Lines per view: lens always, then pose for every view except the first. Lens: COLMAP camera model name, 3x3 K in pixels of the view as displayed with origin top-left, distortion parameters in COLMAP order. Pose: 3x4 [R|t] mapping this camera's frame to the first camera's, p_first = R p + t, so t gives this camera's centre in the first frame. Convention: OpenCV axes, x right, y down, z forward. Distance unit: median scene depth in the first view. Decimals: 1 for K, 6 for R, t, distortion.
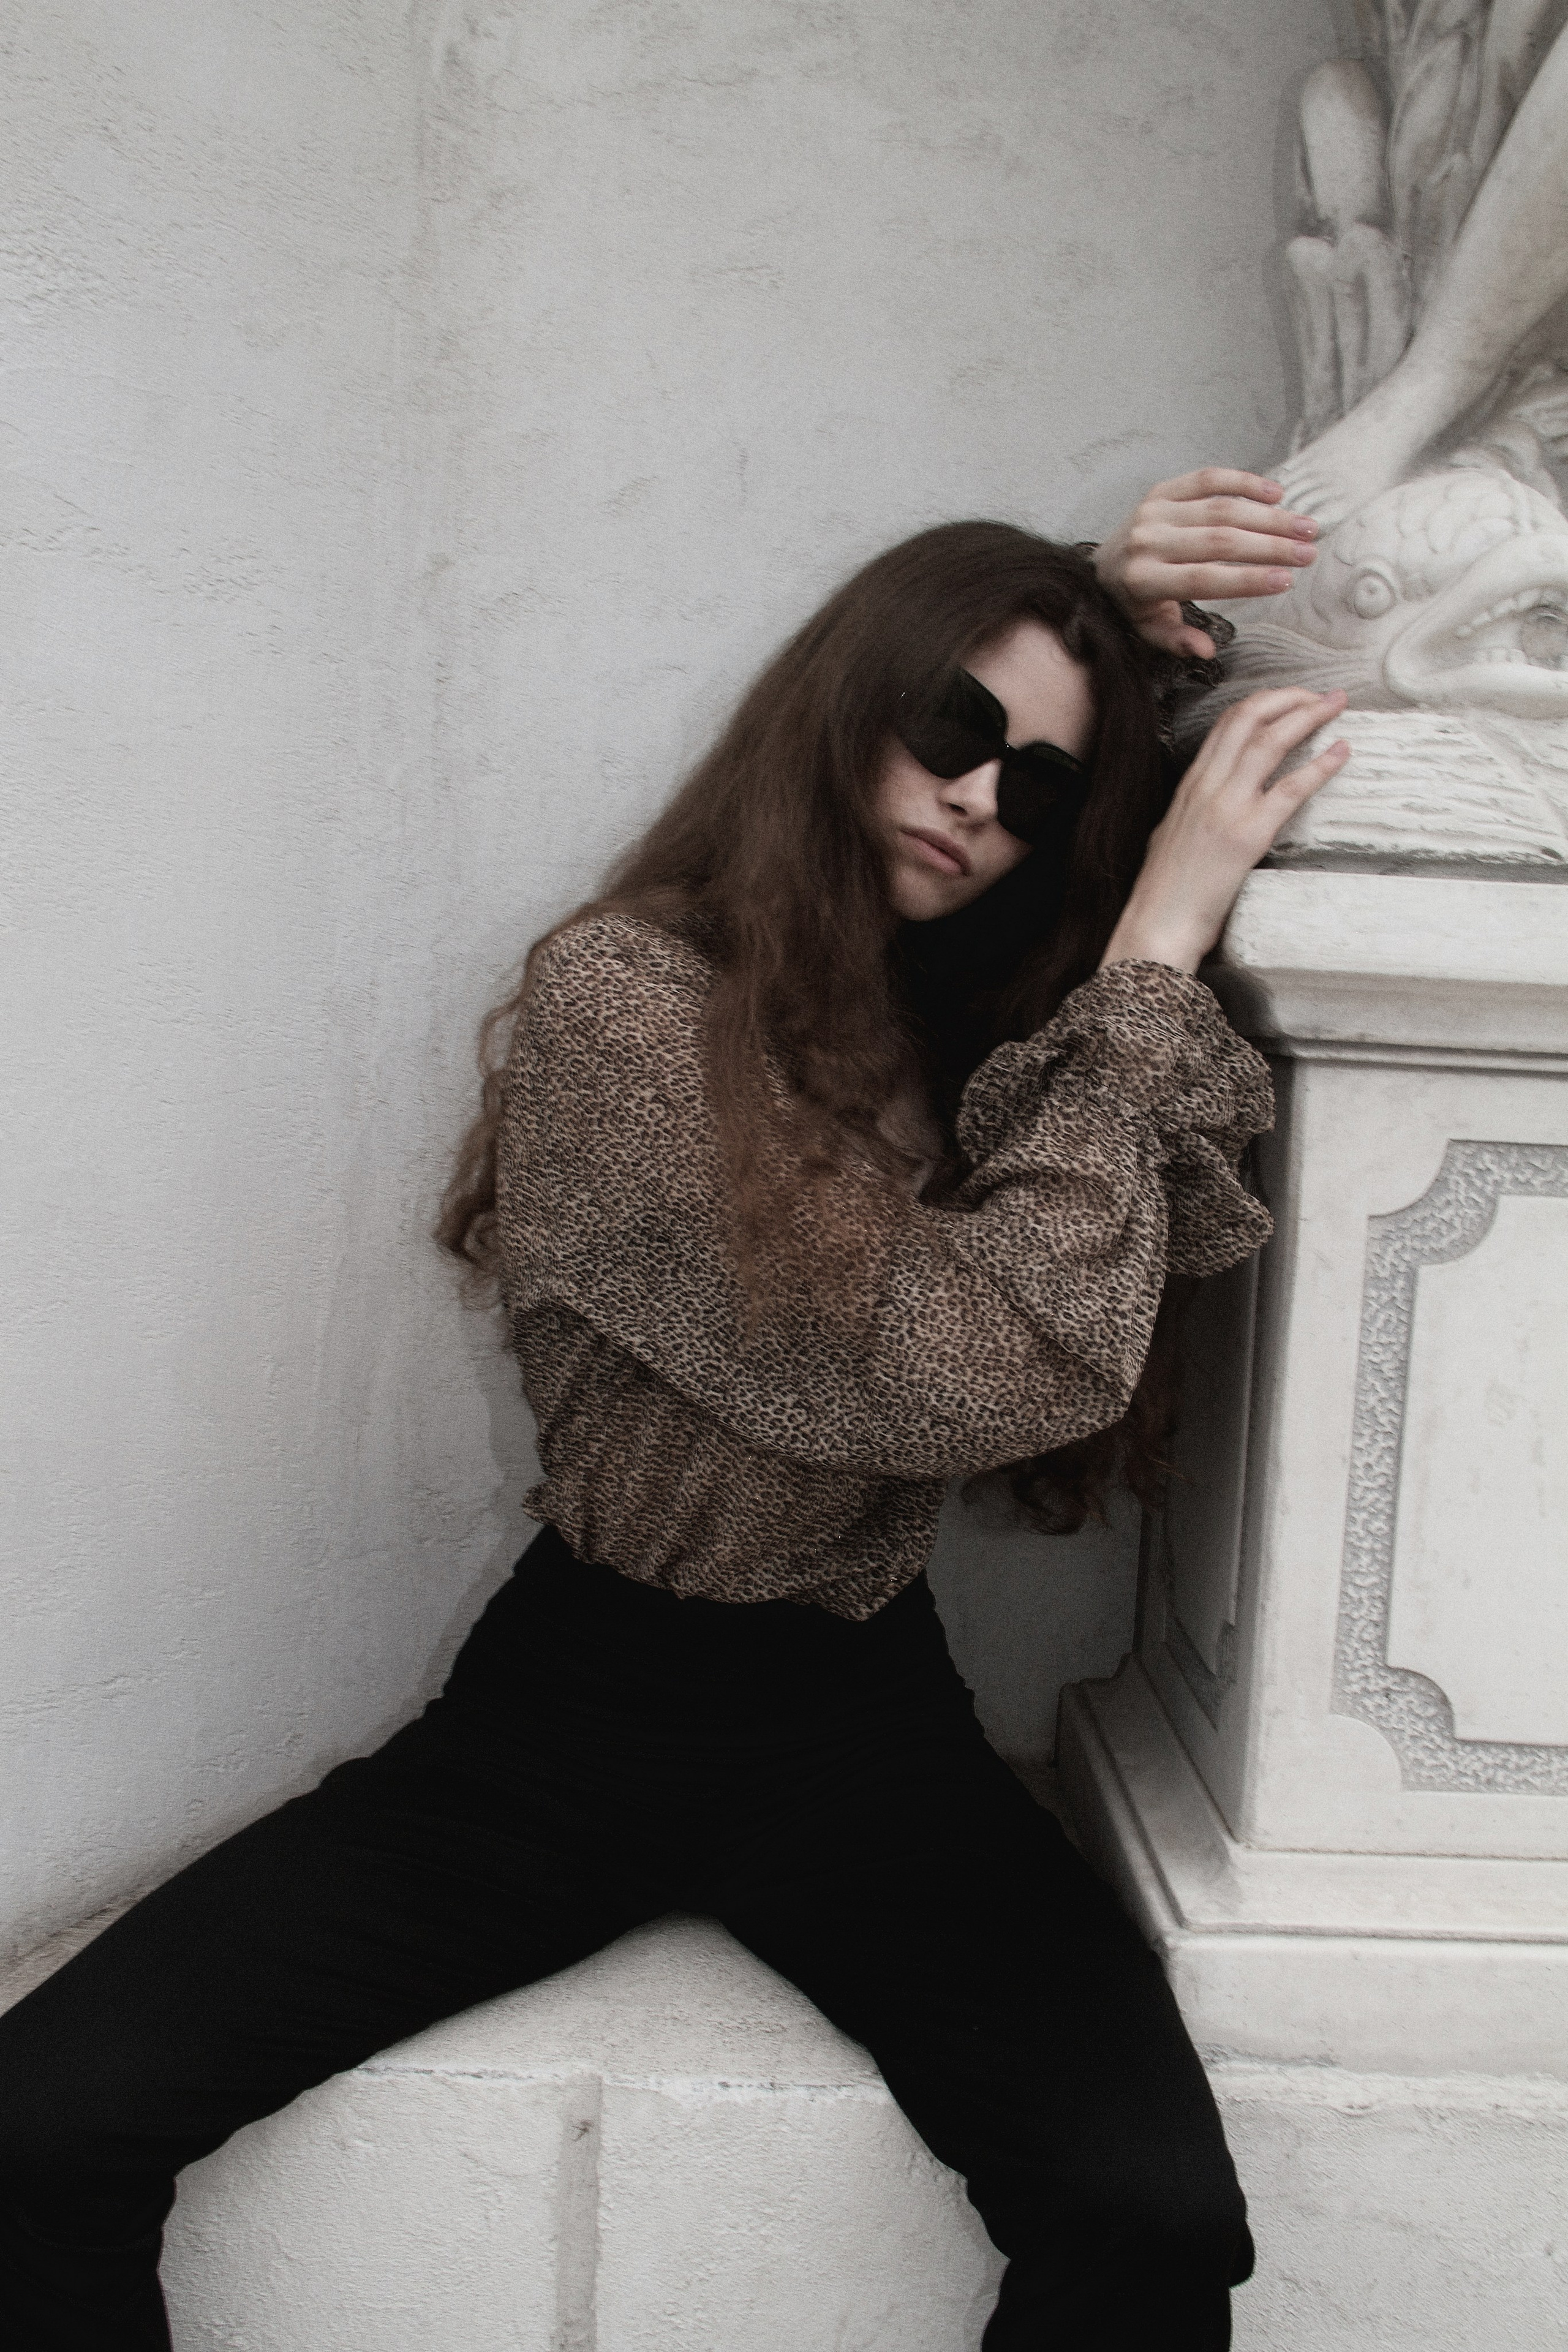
lens RADIAL K [[2247.8, 0, 811.9], [0, 2247.8, 1207.5], [0, 0, 1]] dist [-0.149224, 0.242918]
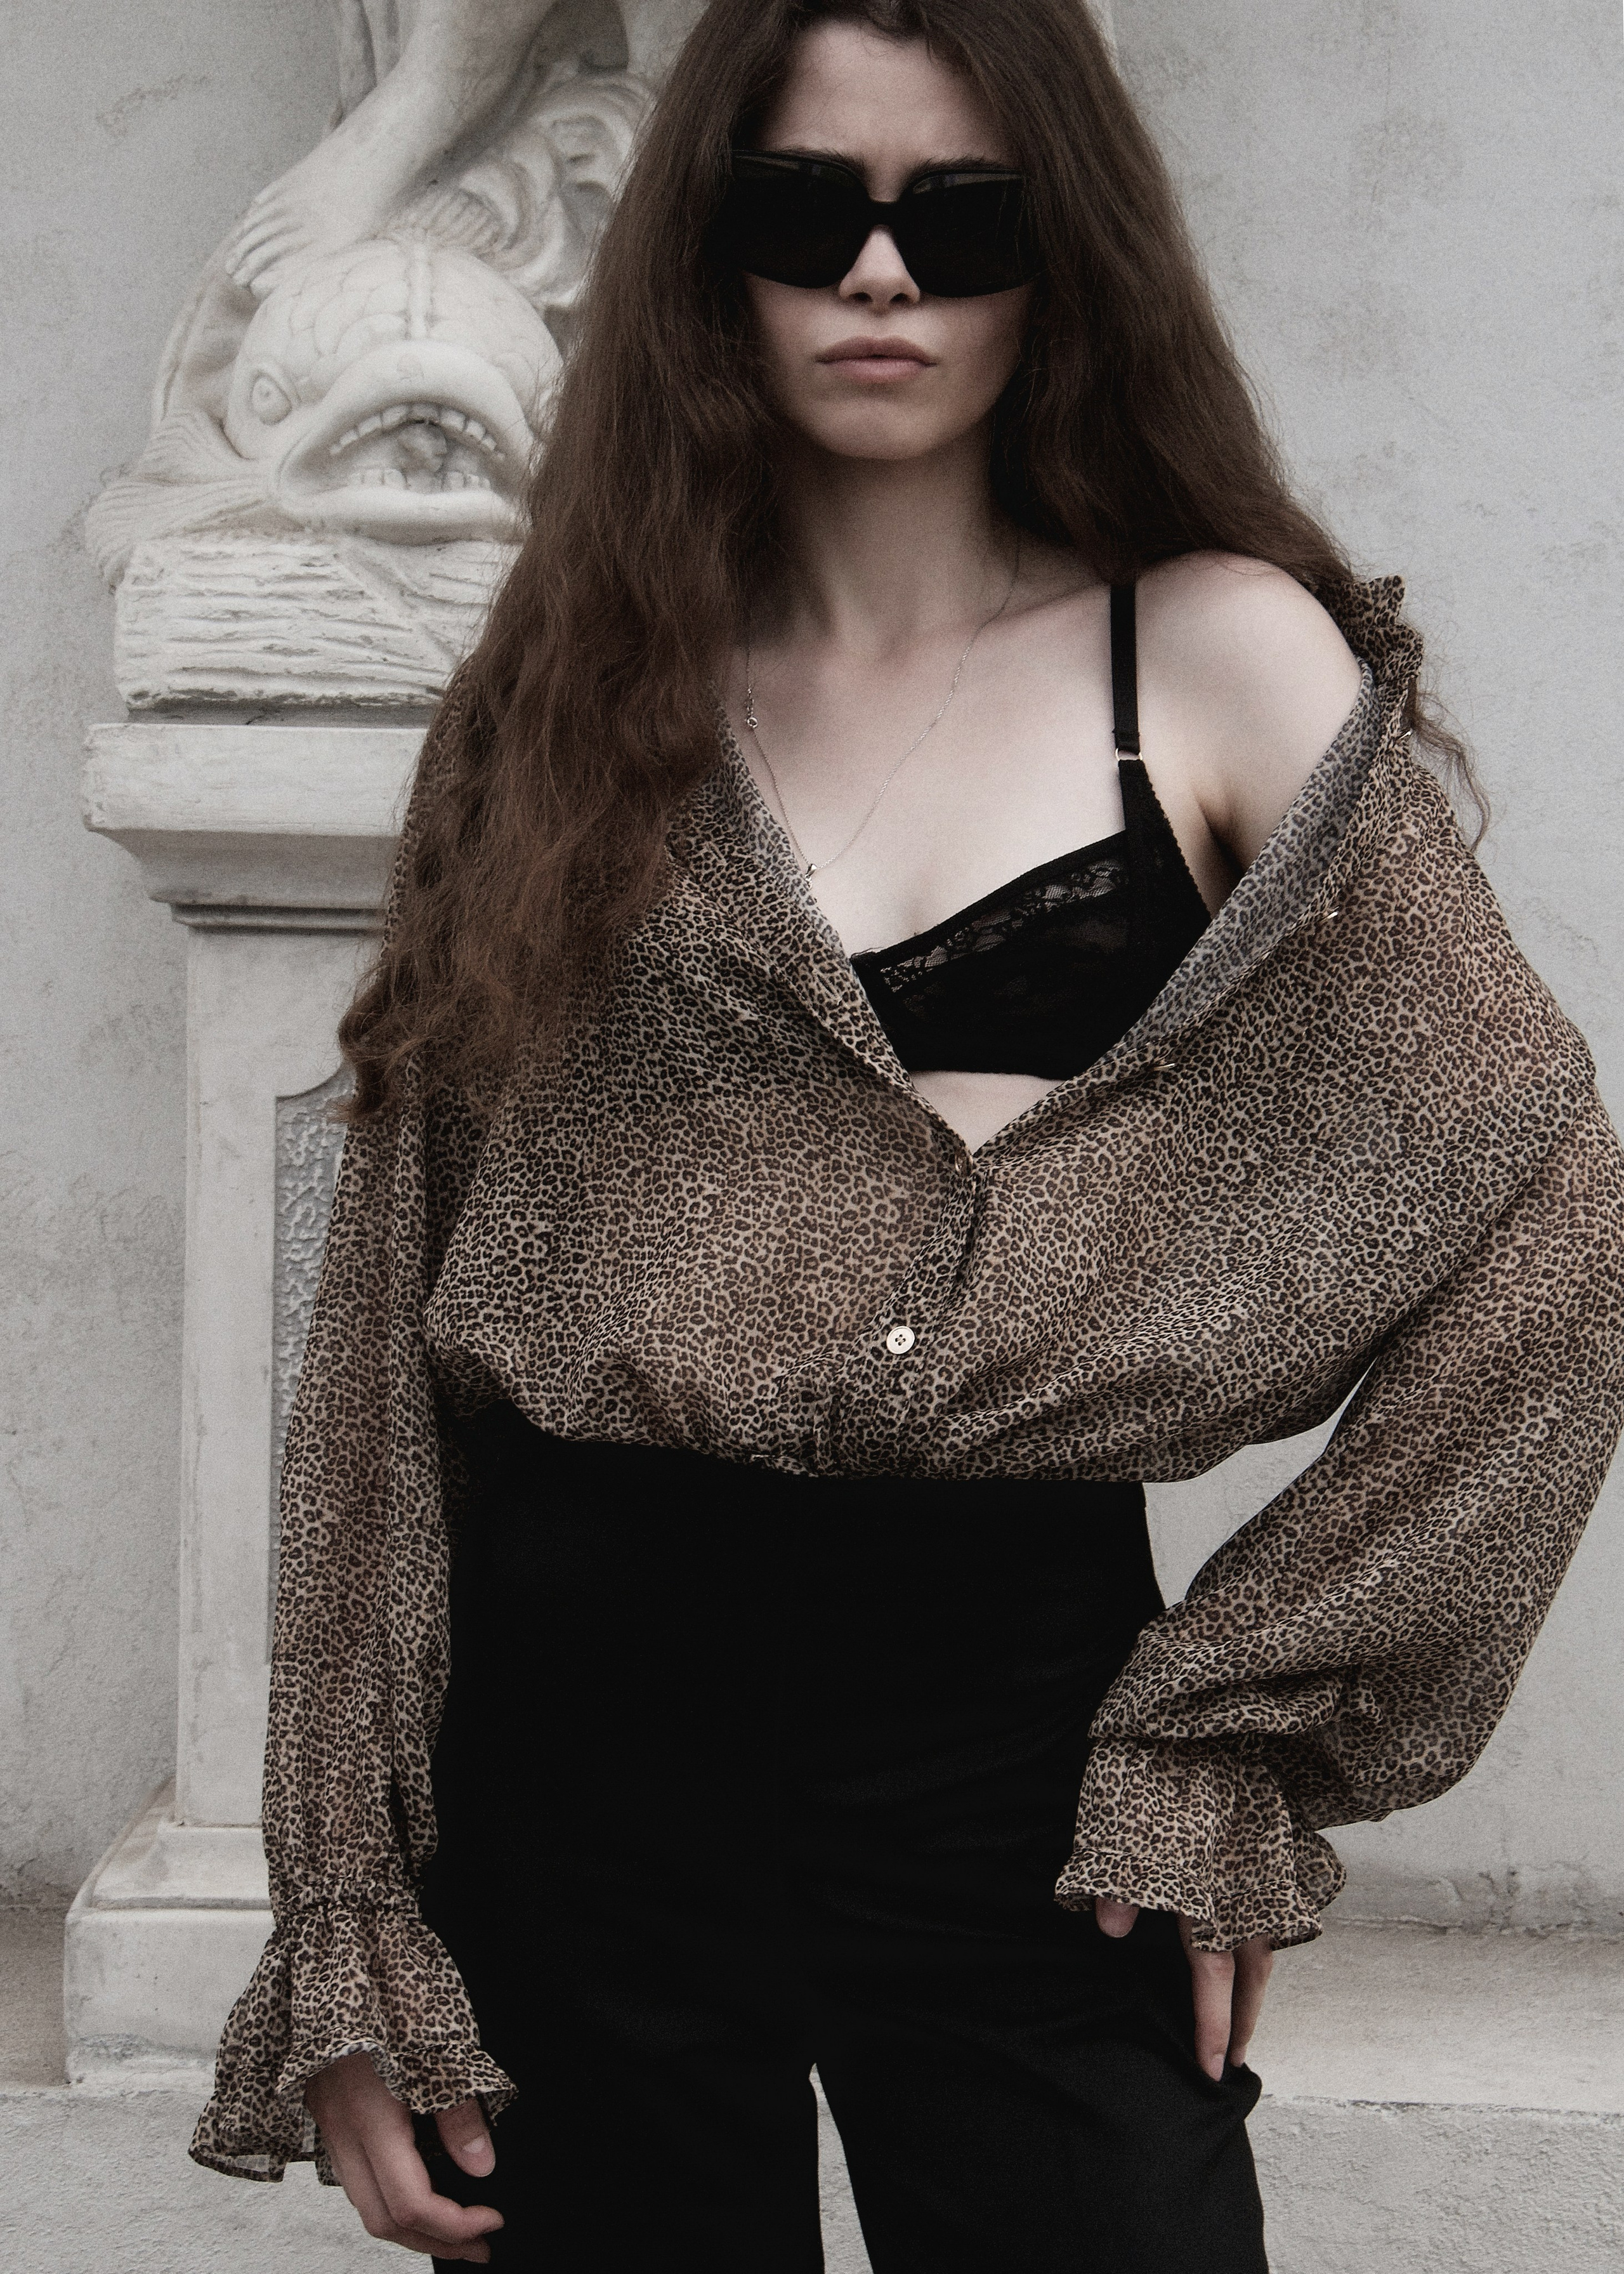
lens RADIAL K [[7511.6, 0, 770.5], [0, 7511.6, 1200.4], [0, 0, 1]] dist [0.587896, 0.665235]
pose [[0.999058, -0.029108, -0.032173, 0.541829], [0.028187, 0.999190, -0.028728, 0.137397], [0.032983, 0.027794, 0.999069, -2.018744]]
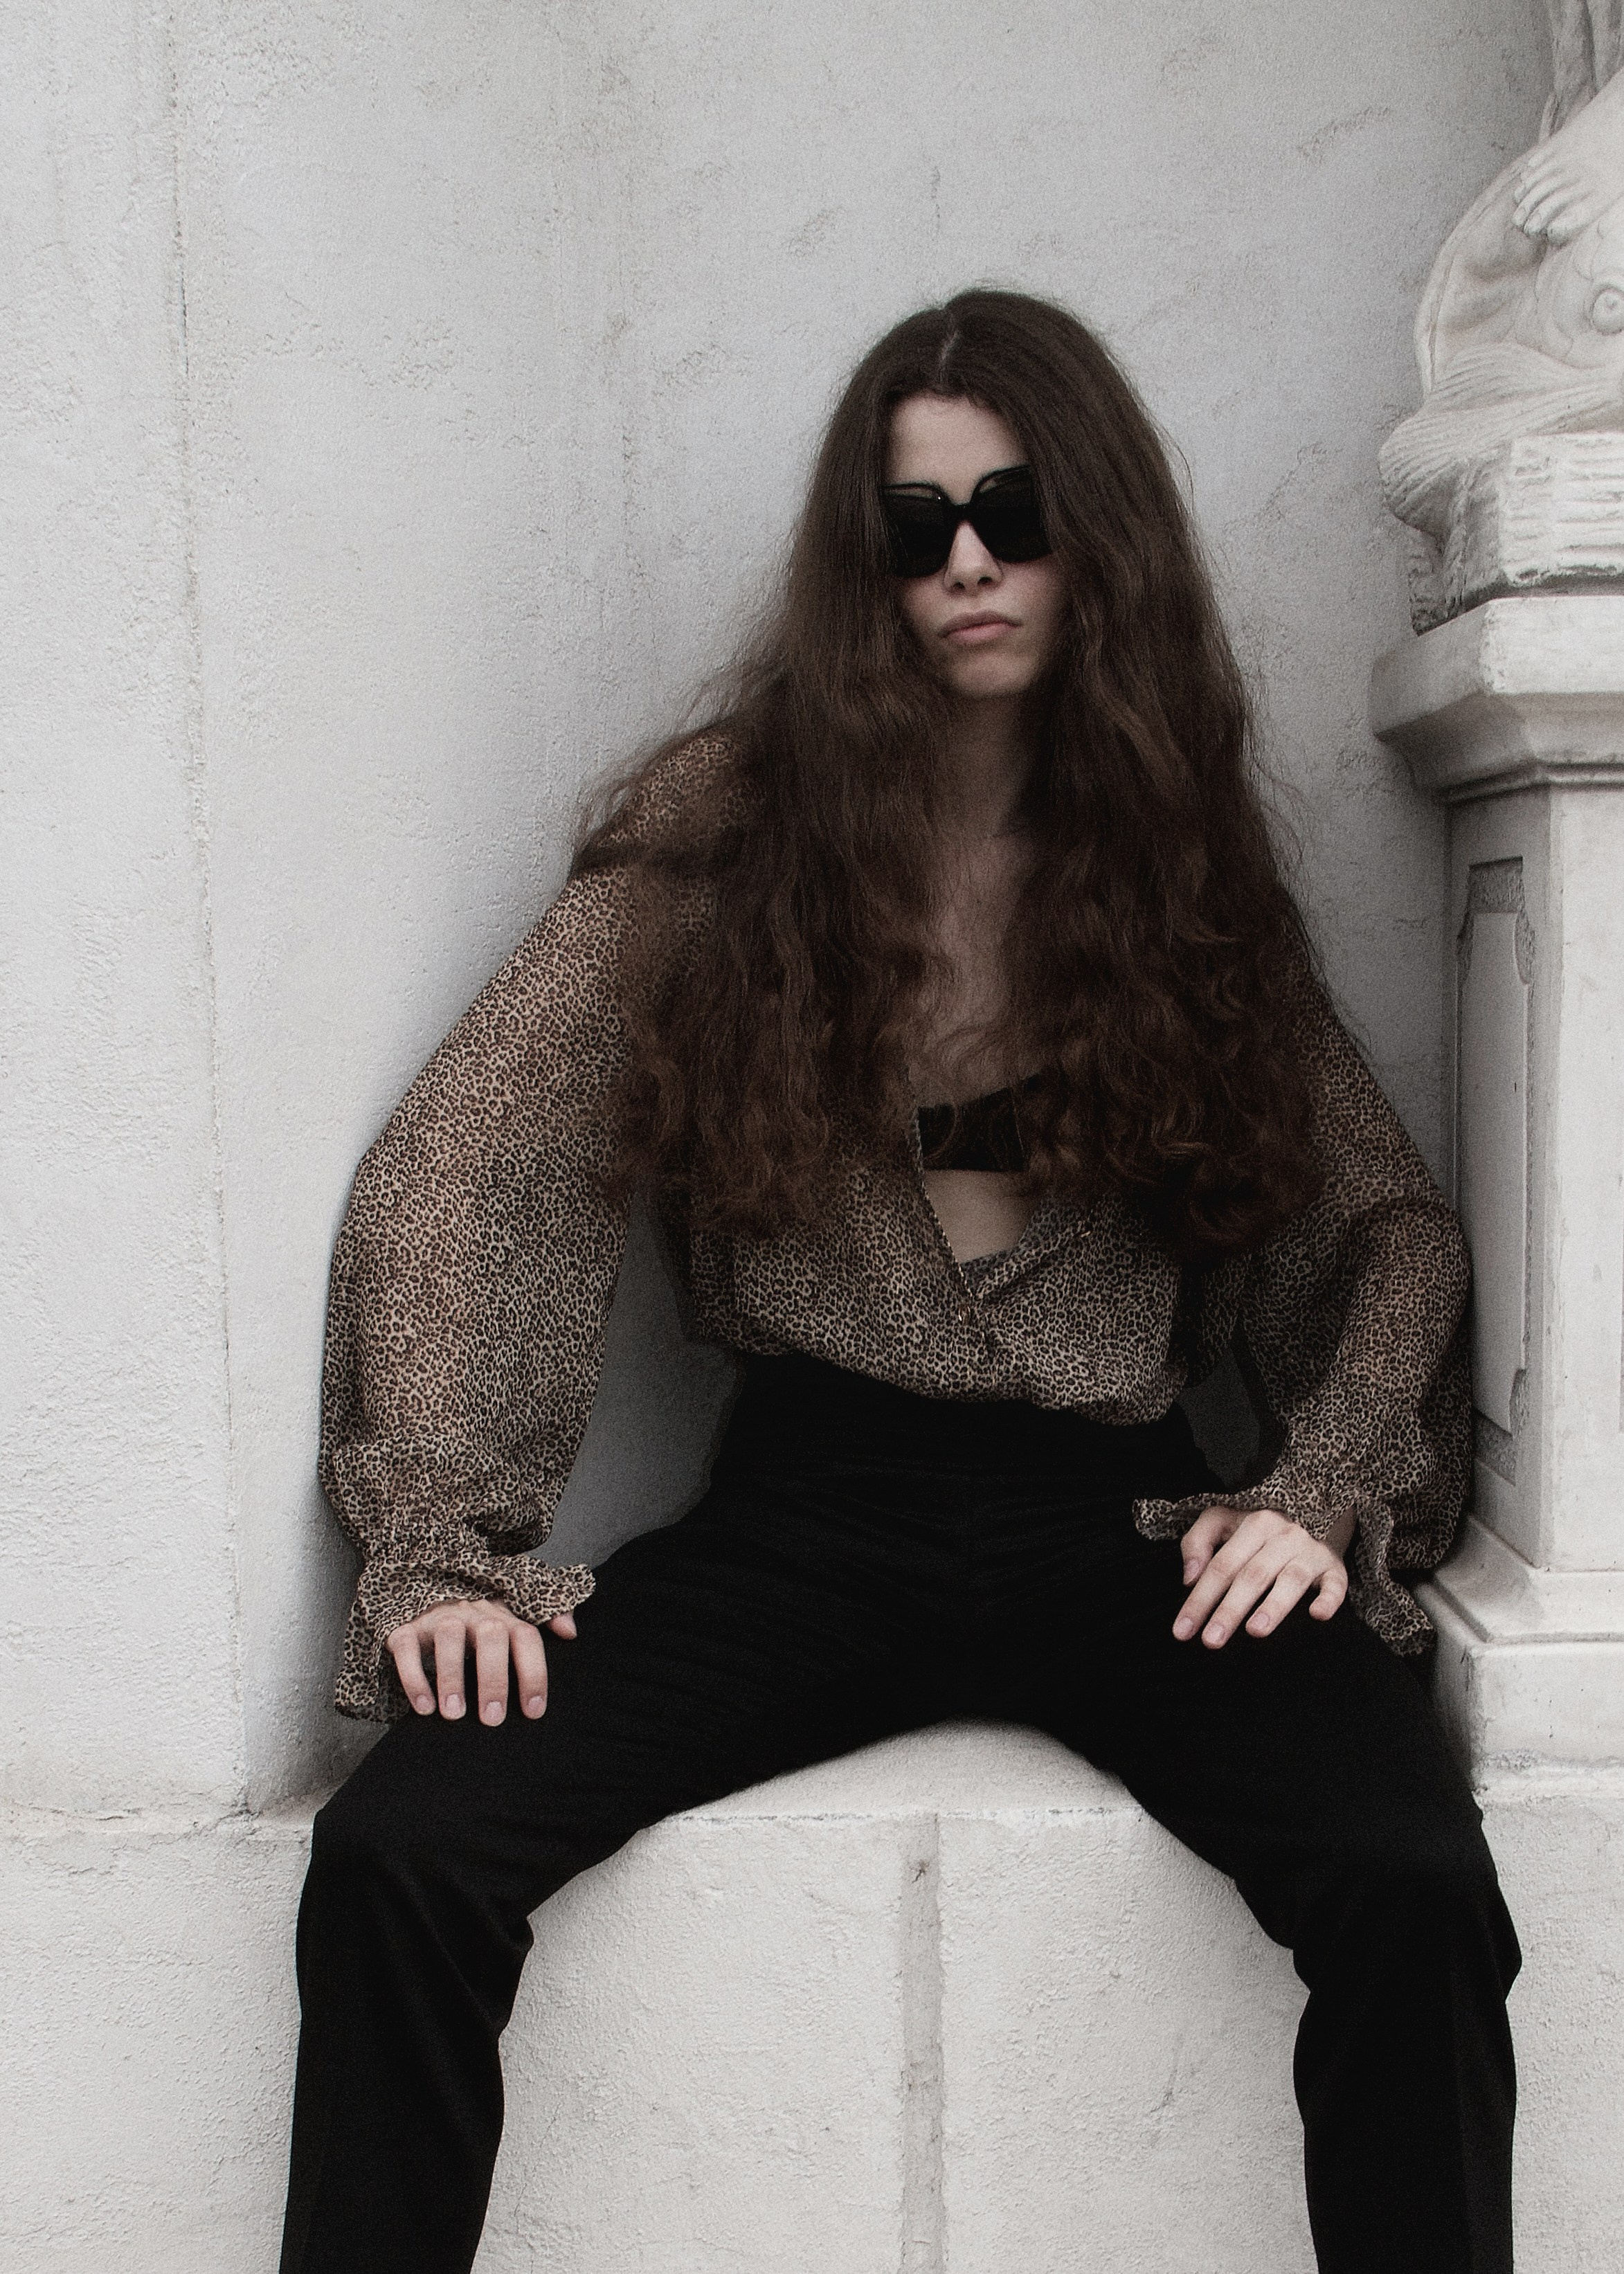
lens RADIAL K [[3943.7, 0, 811.7], [0, 3943.7, 1693.9], [0, 0, 1]] dist [-0.103198, 0.387599]
pose [[0.997823, -0.061674, -0.023366, -0.105000], [0.063663, 0.993244, 0.097022, 0.150084], [0.017225, -0.098298, 0.995008, -0.831408]]
